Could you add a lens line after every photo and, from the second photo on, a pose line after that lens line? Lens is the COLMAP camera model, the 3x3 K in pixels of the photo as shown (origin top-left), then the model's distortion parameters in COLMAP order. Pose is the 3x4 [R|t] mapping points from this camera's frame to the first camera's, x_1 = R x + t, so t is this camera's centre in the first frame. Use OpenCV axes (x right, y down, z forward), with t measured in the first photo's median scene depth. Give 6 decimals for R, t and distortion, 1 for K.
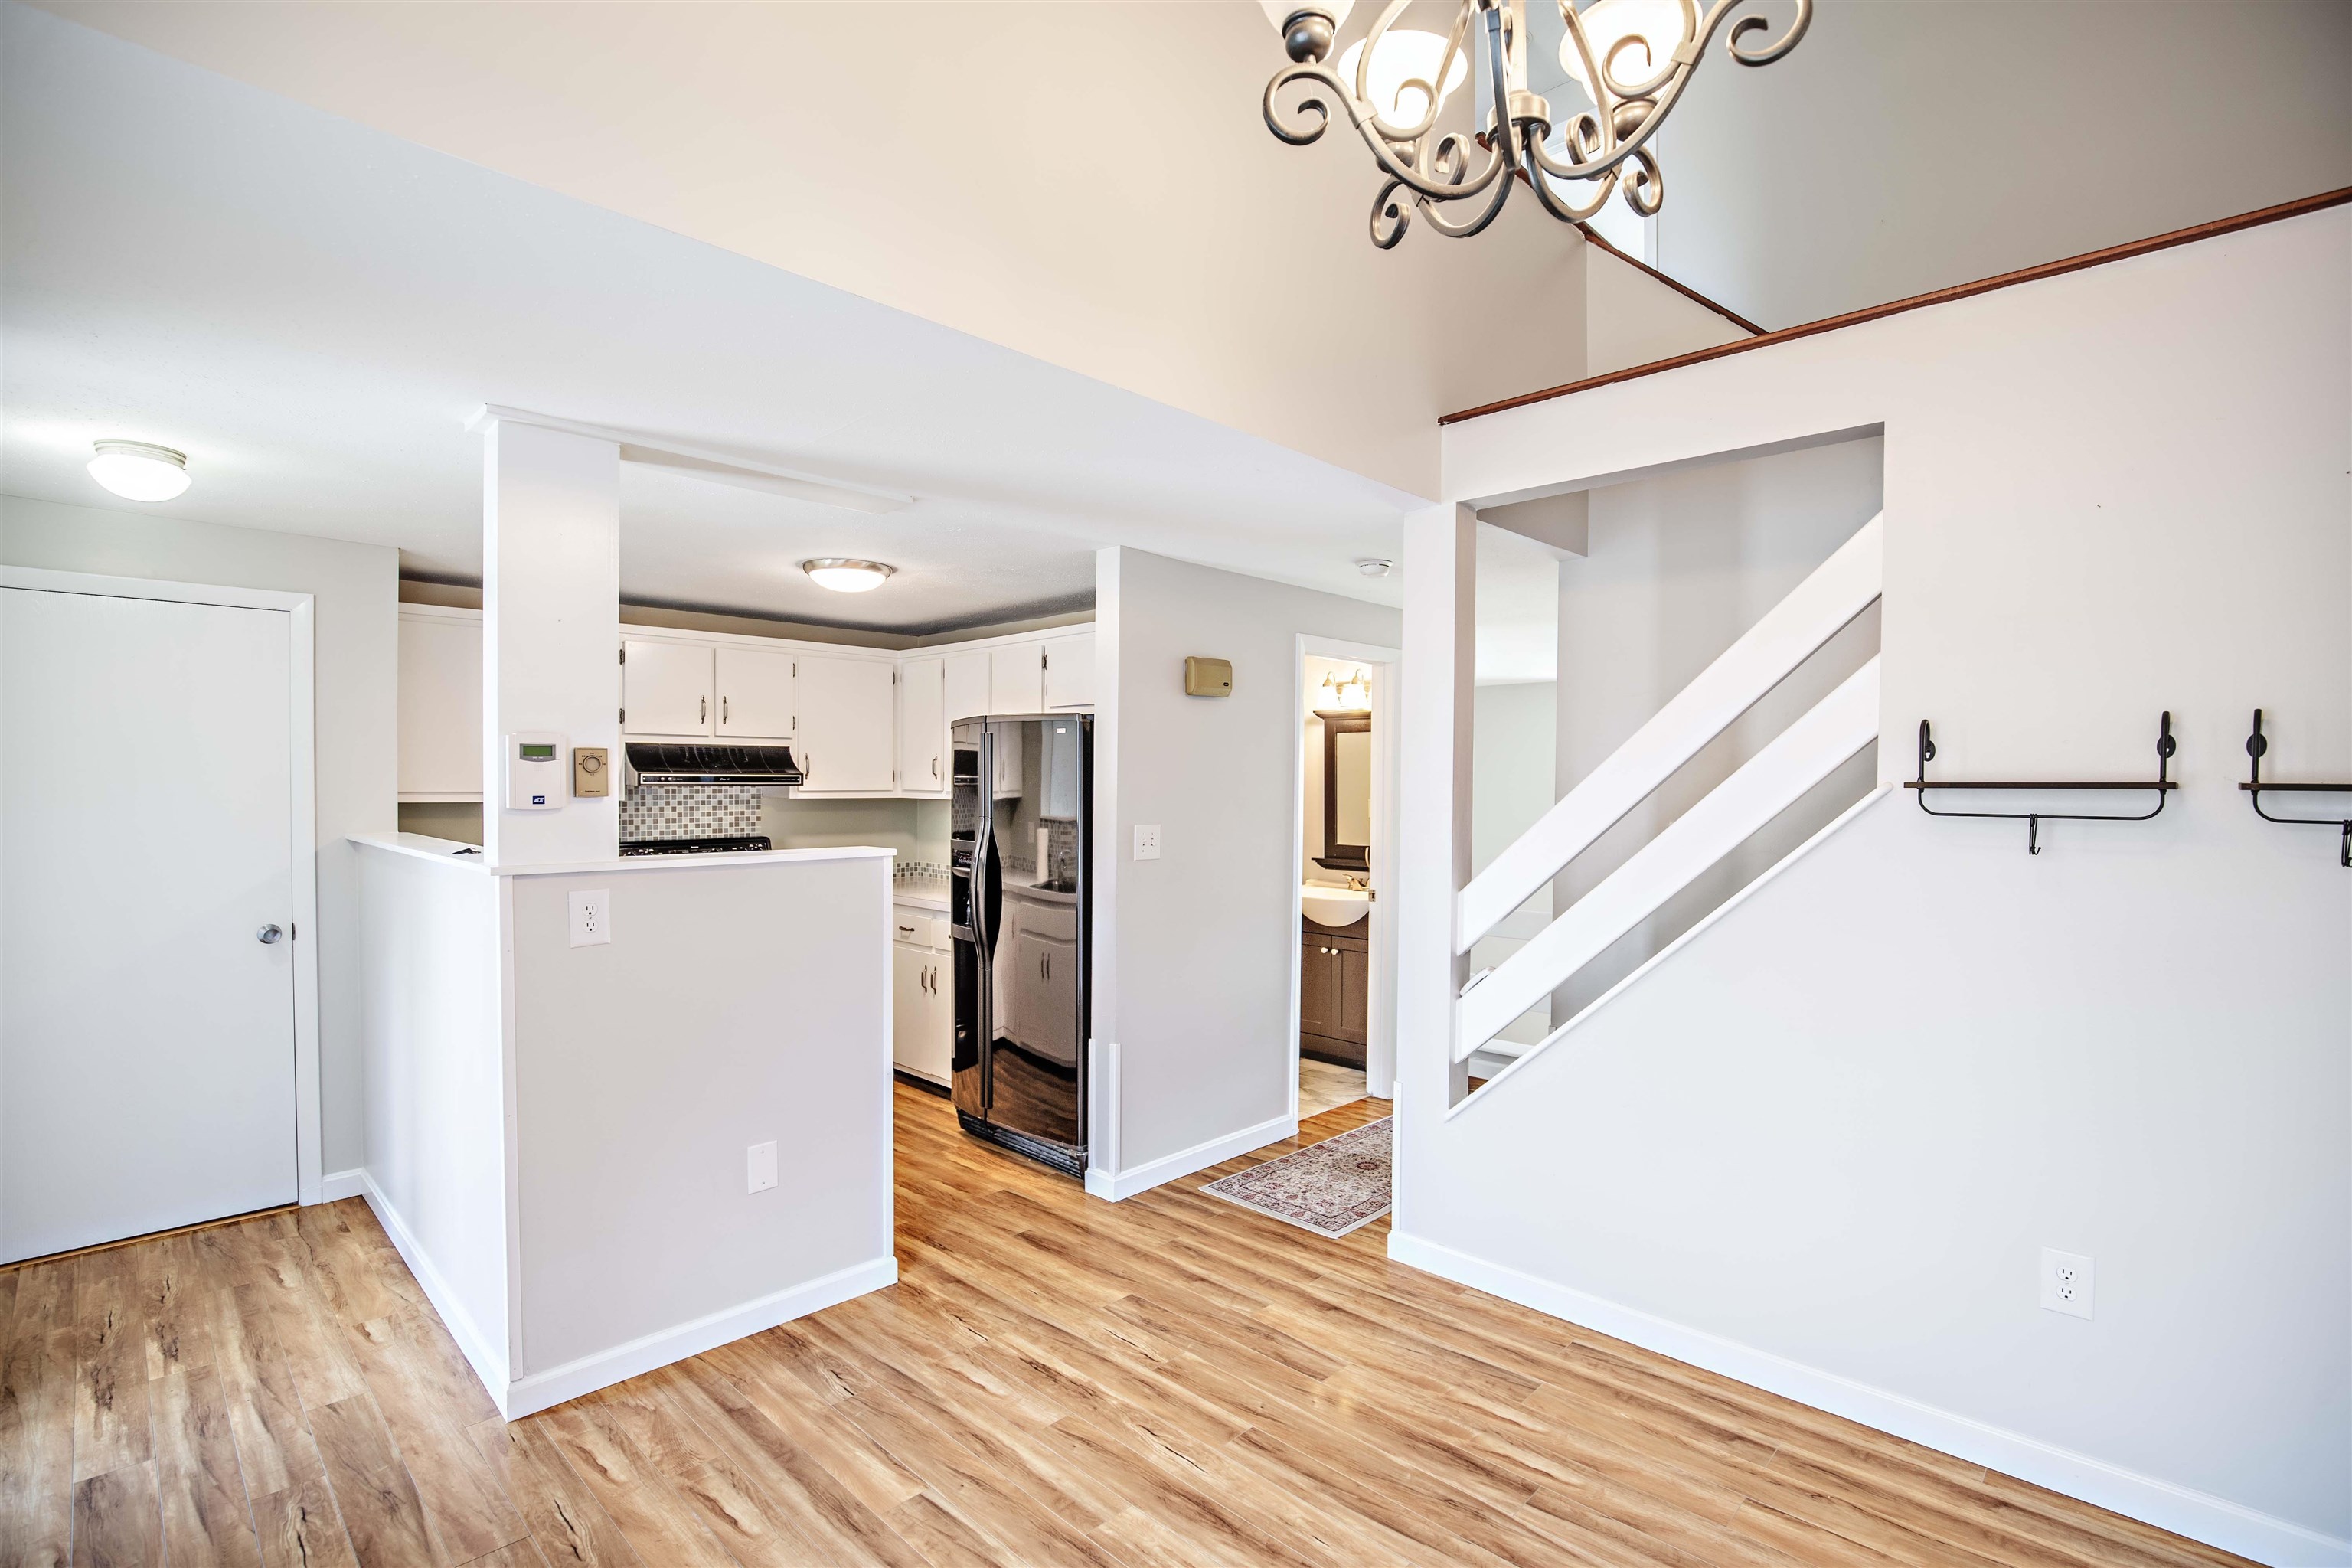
lens RADIAL K [[1085.9, 0, 1173.8], [0, 1085.9, 795.9], [0, 0, 1]] dist [-0.038317, 0.008505]
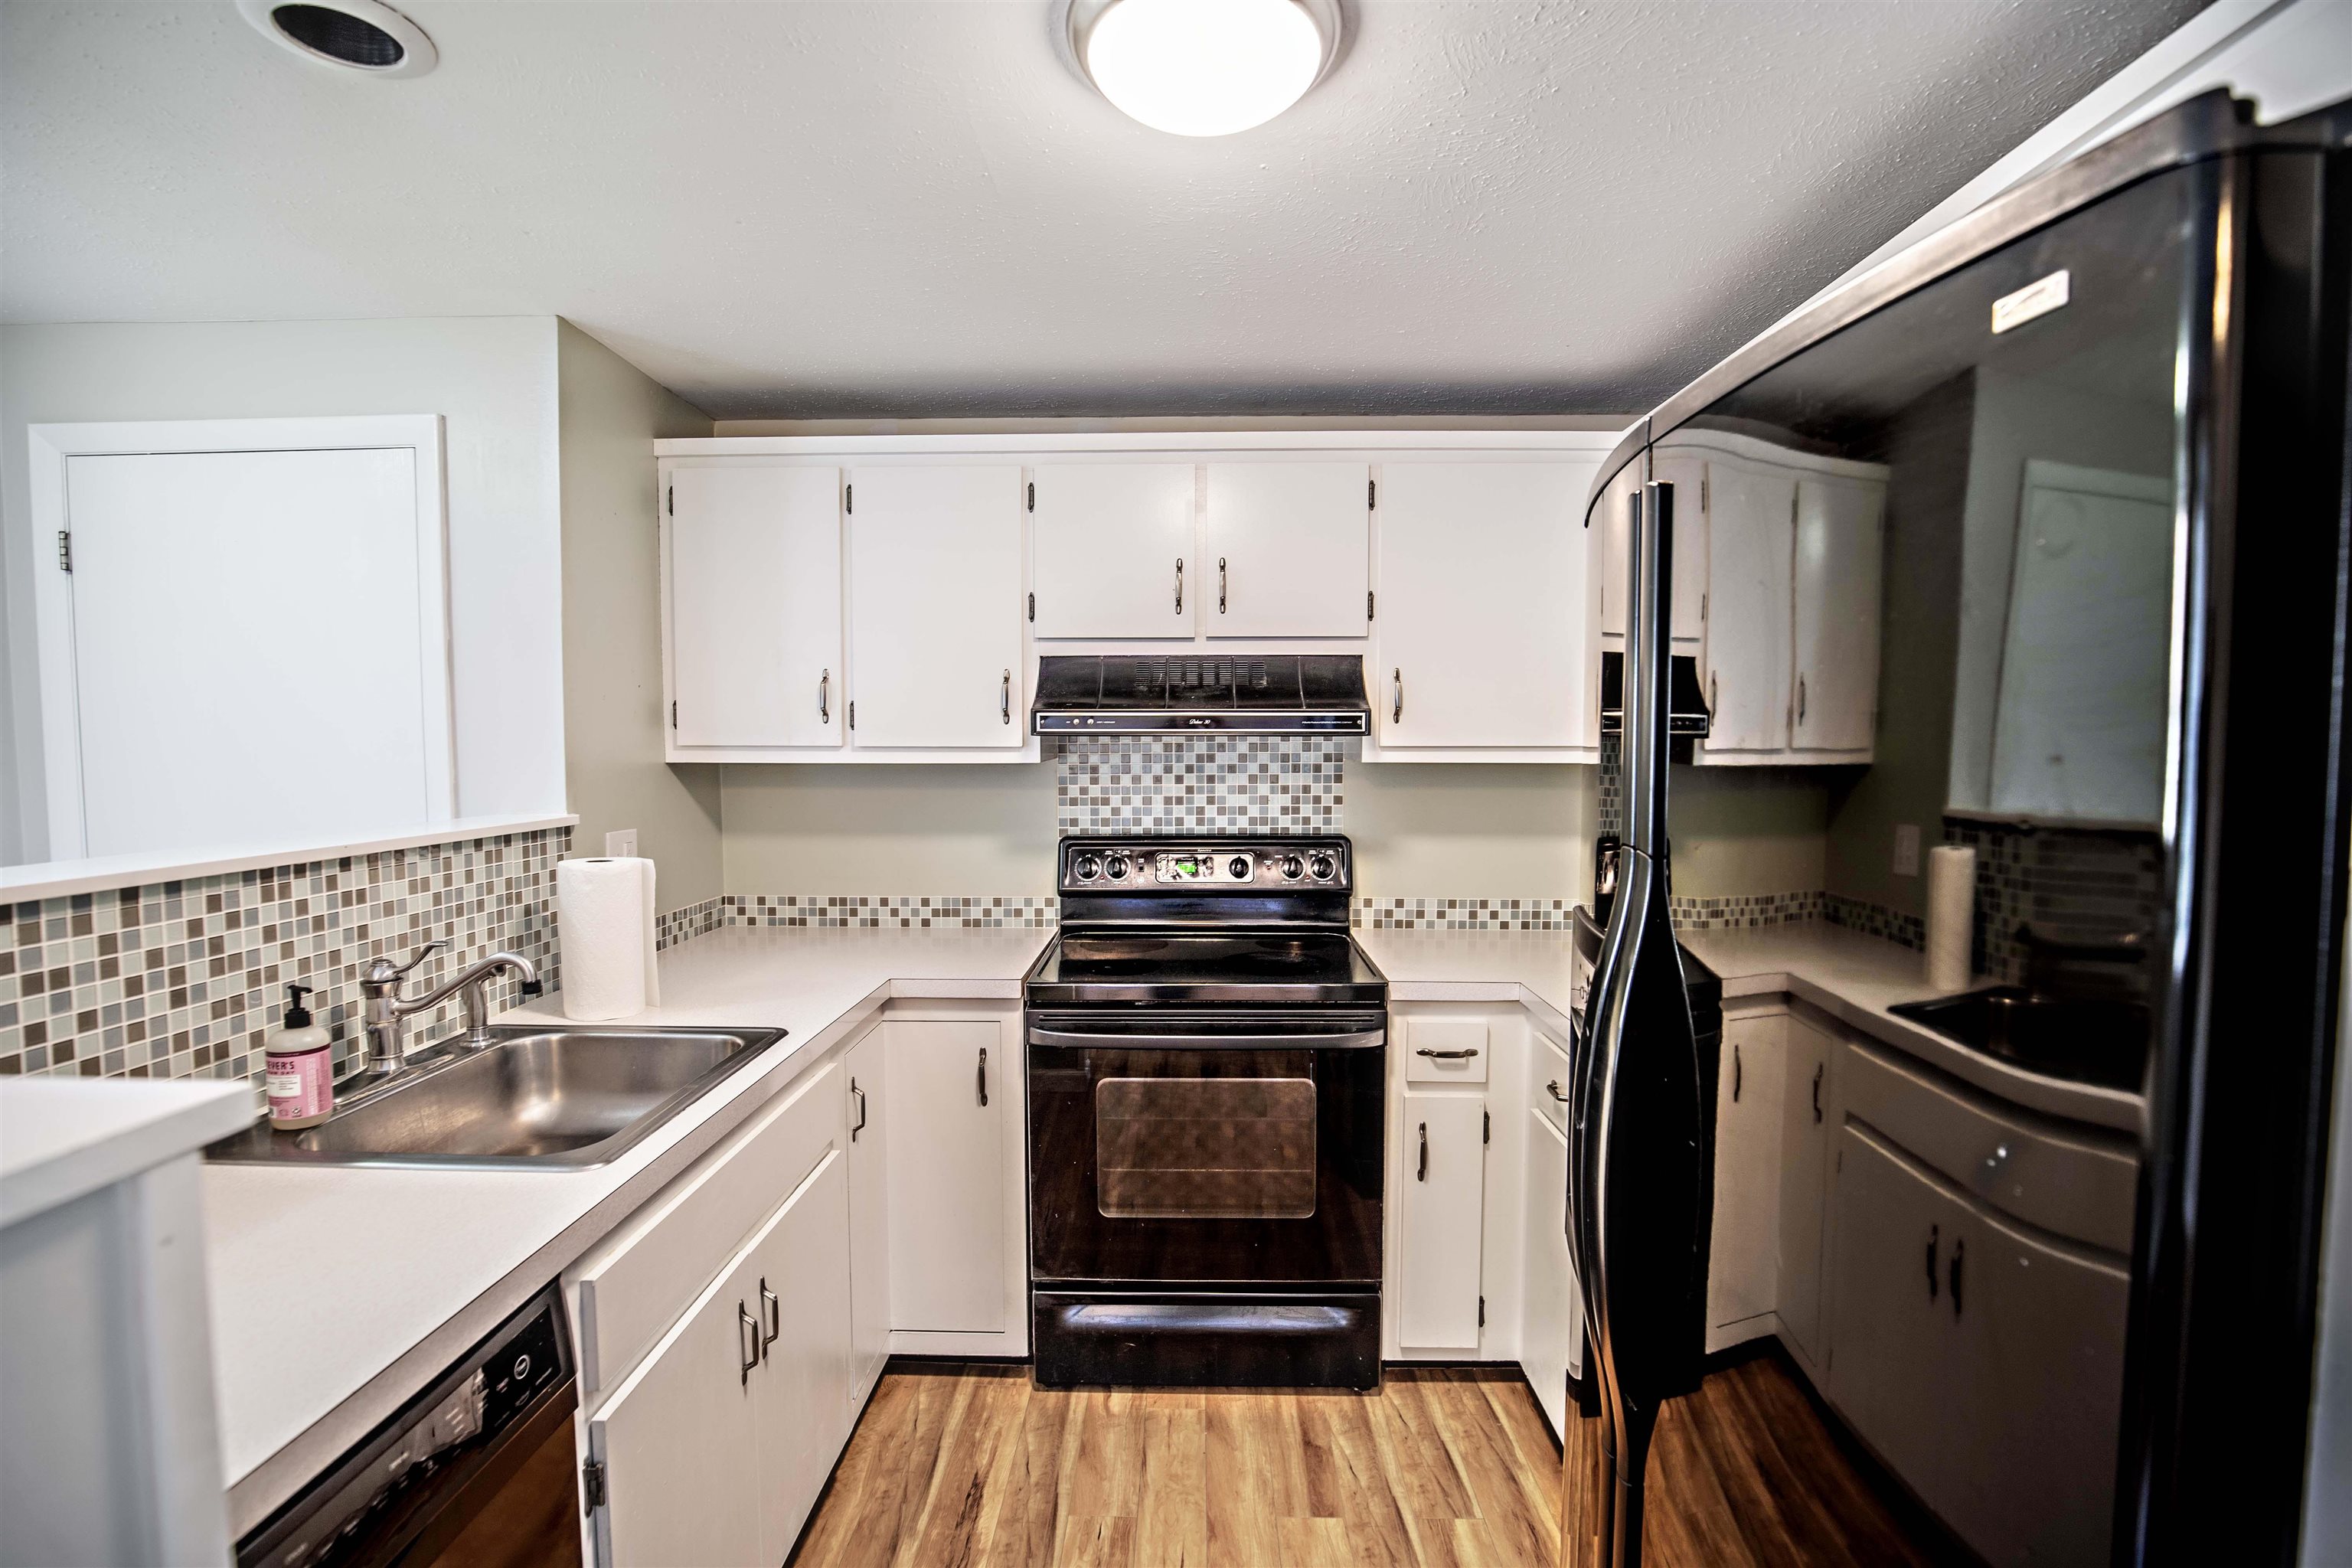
lens RADIAL K [[1085.9, 0, 1173.8], [0, 1085.9, 795.9], [0, 0, 1]] dist [-0.038317, 0.008505]
pose [[0.683032, 0.033573, -0.729616, -0.072539], [-0.008859, 0.999250, 0.037686, -0.000354], [0.730334, -0.019277, 0.682818, 0.768363]]
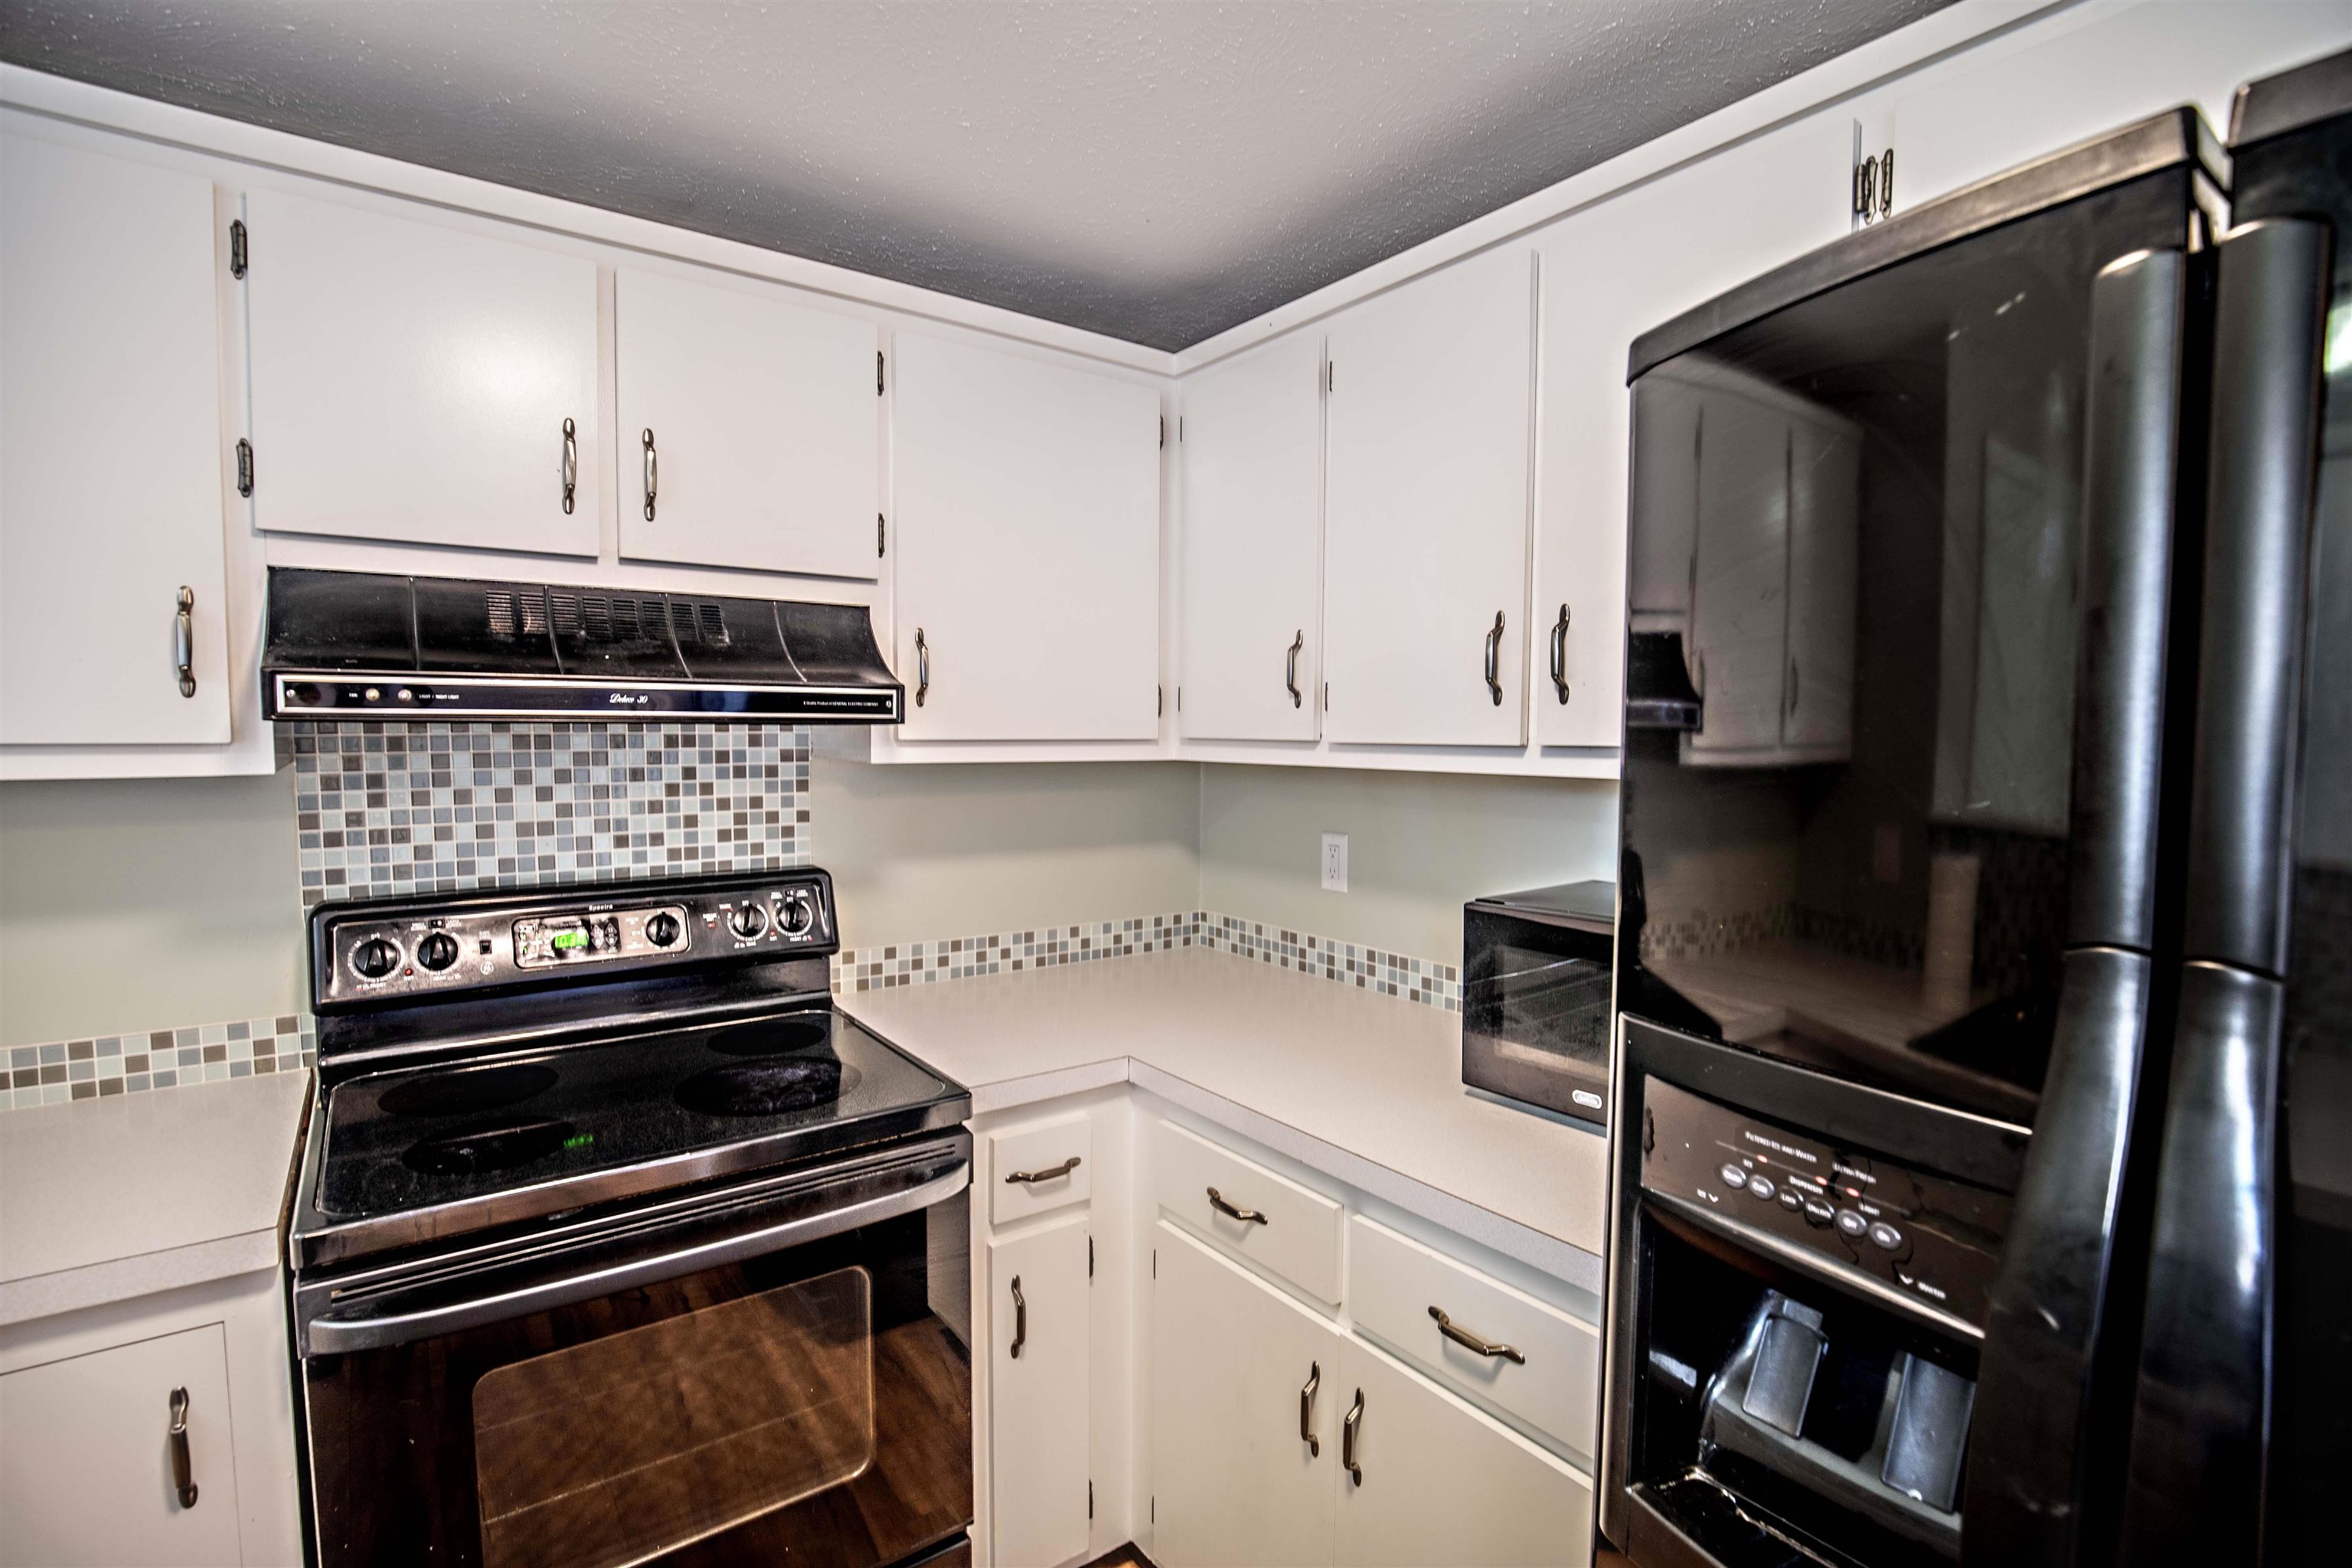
lens RADIAL K [[1085.9, 0, 1173.8], [0, 1085.9, 795.9], [0, 0, 1]] dist [-0.038317, 0.008505]
pose [[0.986717, 0.010067, -0.162136, -0.265851], [-0.002978, 0.999031, 0.043908, -0.003201], [0.162421, -0.042842, 0.985791, 0.870880]]
